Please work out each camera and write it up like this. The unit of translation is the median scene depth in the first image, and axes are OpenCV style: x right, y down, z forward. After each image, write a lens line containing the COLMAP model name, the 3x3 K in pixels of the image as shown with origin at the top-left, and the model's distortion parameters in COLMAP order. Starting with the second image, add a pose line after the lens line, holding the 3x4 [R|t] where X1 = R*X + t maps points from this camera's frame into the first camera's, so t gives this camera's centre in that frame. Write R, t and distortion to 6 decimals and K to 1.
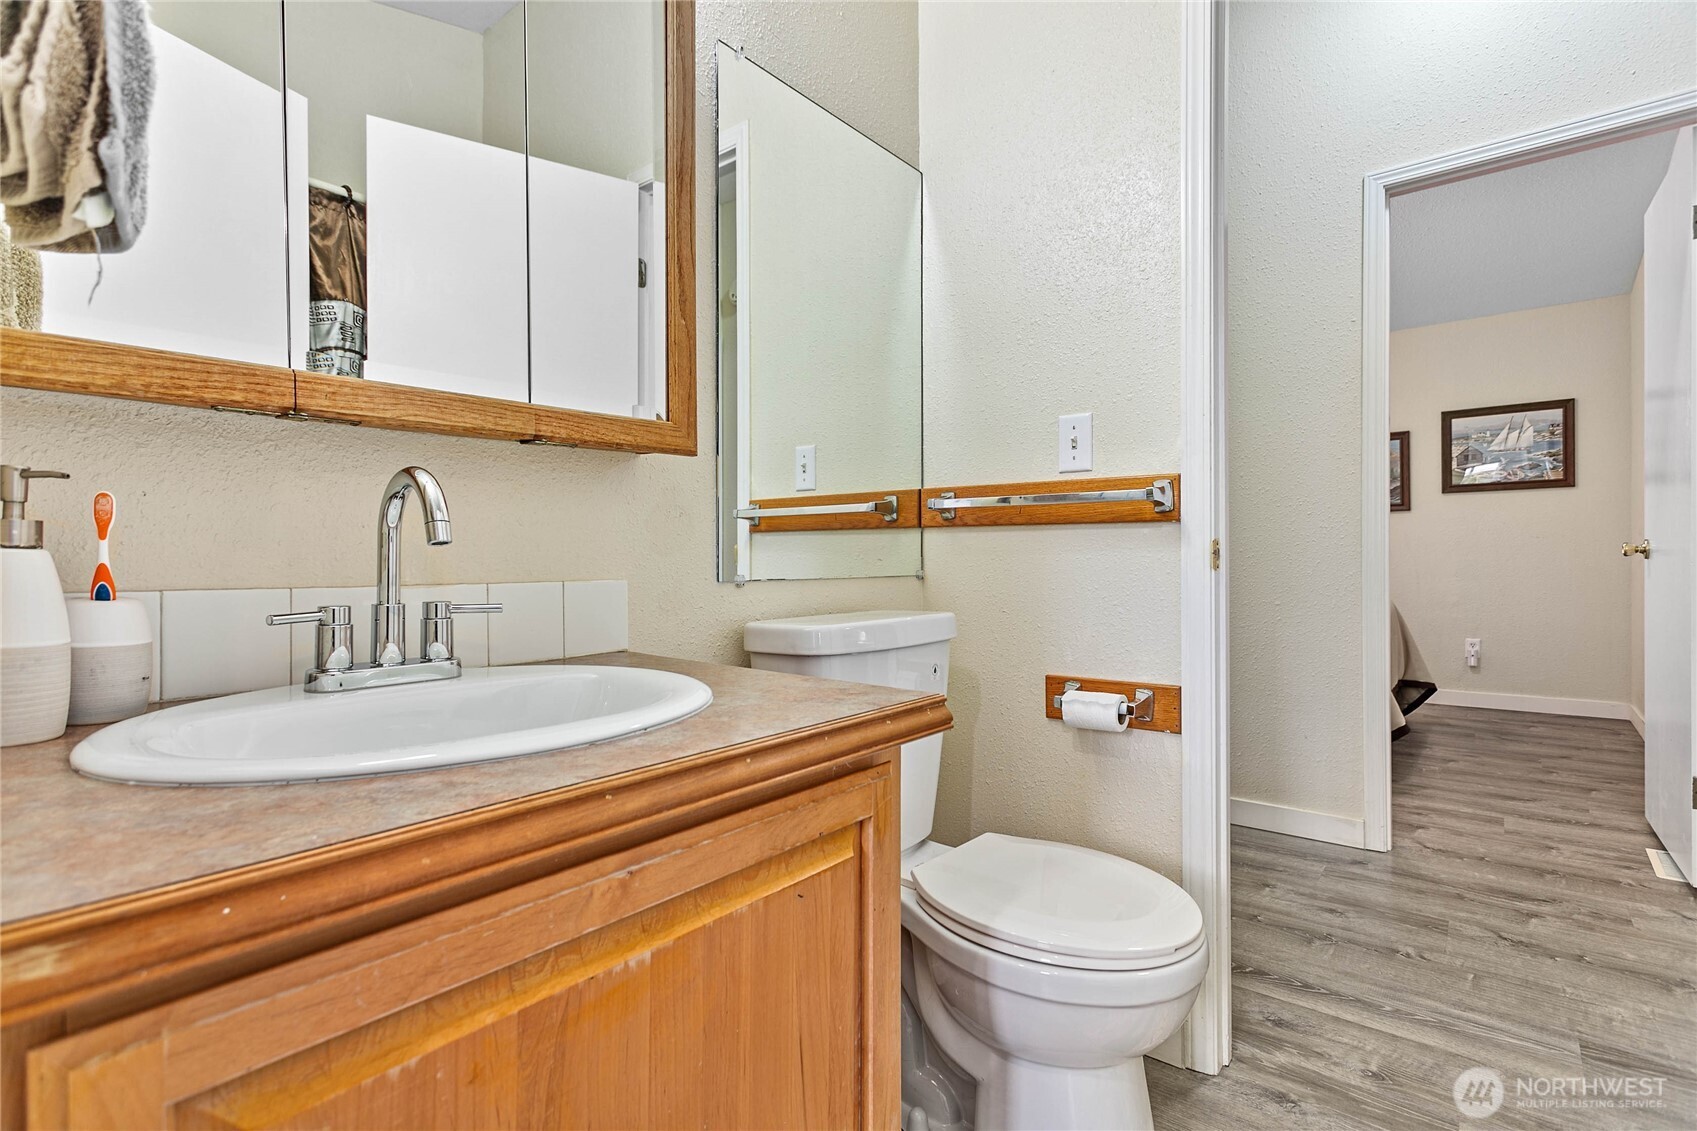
lens RADIAL K [[799.9, 0, 845.0], [0, 799.9, 562.1], [0, 0, 1]] dist [0.000919, 0.000485]
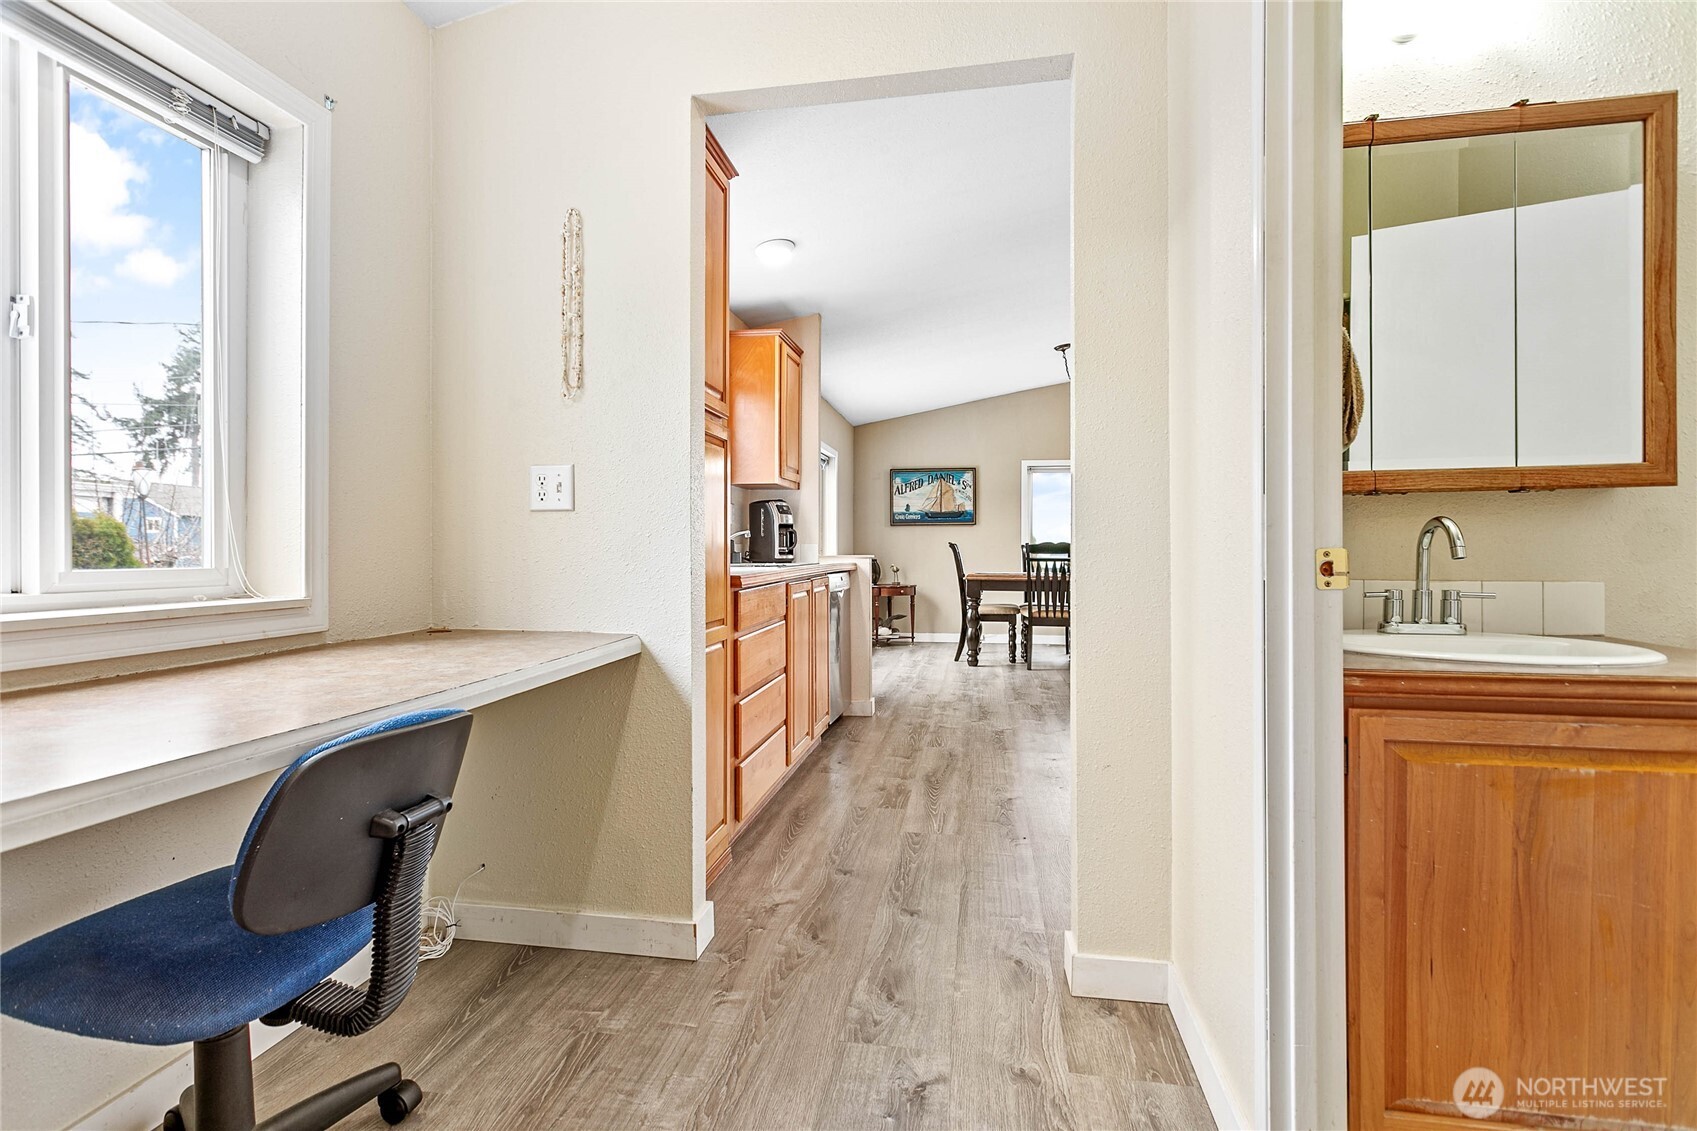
lens RADIAL K [[815.9, 0, 839.5], [0, 815.9, 551.1], [0, 0, 1]] dist [0.003506, 0.000801]
pose [[0.494776, 0.002853, -0.869016, 0.410171], [-0.010225, 0.999944, -0.002538, -0.019411], [0.868961, 0.010142, 0.494777, -1.128774]]
